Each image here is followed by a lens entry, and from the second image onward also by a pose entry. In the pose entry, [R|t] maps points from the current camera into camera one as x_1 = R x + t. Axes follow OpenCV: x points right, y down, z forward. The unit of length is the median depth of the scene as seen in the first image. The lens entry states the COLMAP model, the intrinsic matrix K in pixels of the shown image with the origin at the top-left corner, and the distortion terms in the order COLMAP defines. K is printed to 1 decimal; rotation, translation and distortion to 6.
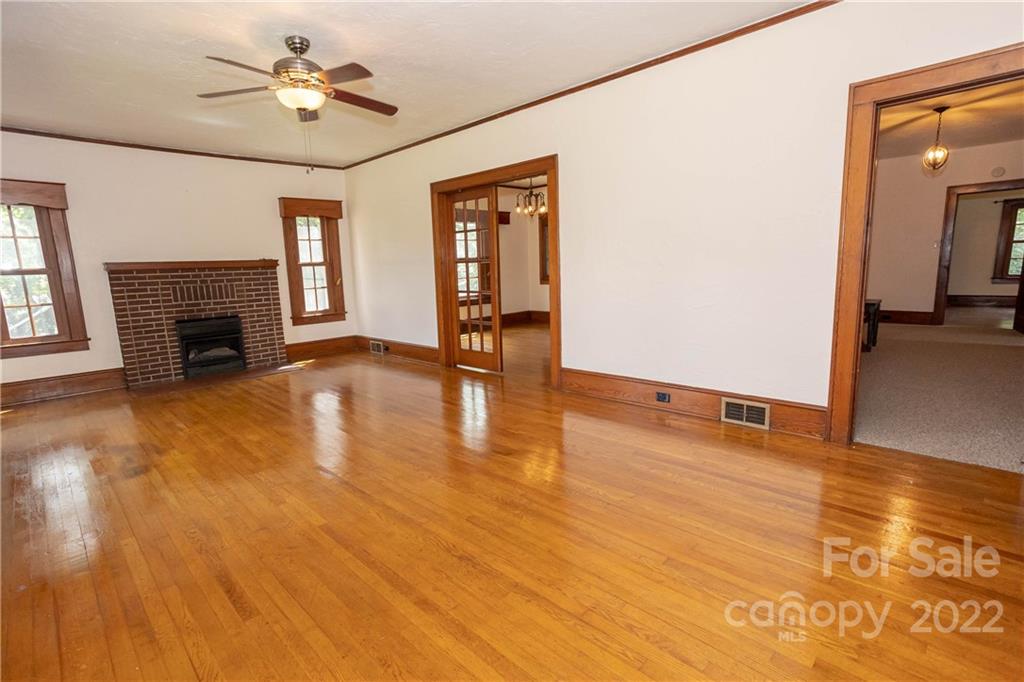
lens RADIAL K [[497.9, 0, 515.8], [0, 497.9, 346.8], [0, 0, 1]] dist [-0.048468, 0.031519]
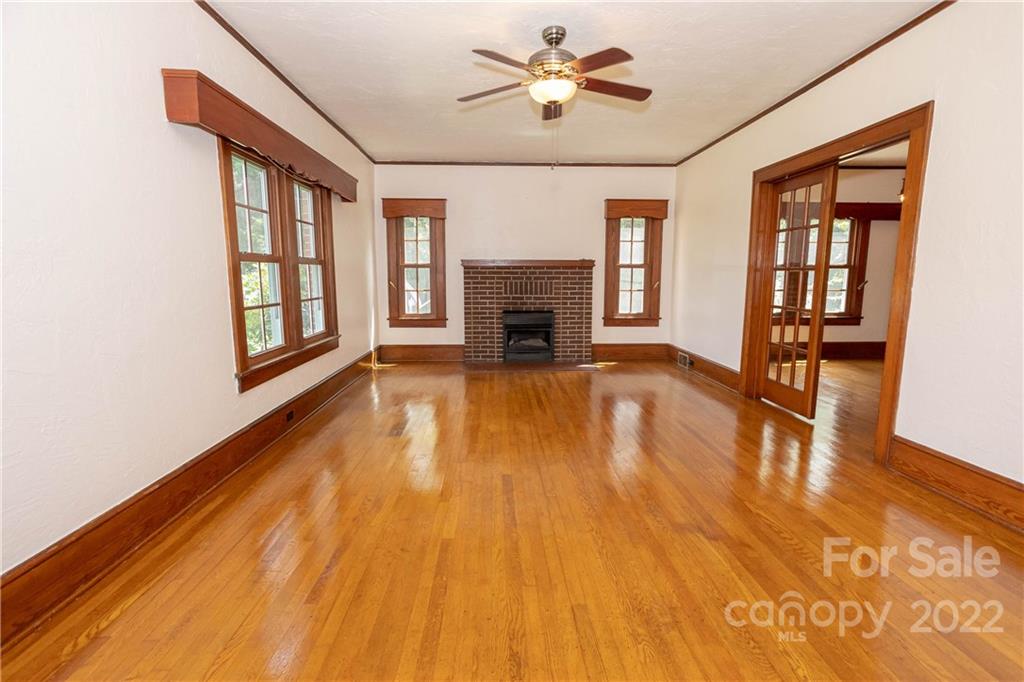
lens RADIAL K [[497.9, 0, 508.6], [0, 497.9, 343.7], [0, 0, 1]] dist [-0.048468, 0.031519]
pose [[0.725093, 0.130579, -0.676158, 0.116040], [-0.139417, 0.989361, 0.041557, -0.026332], [0.674391, 0.064135, 0.735584, 0.146248]]
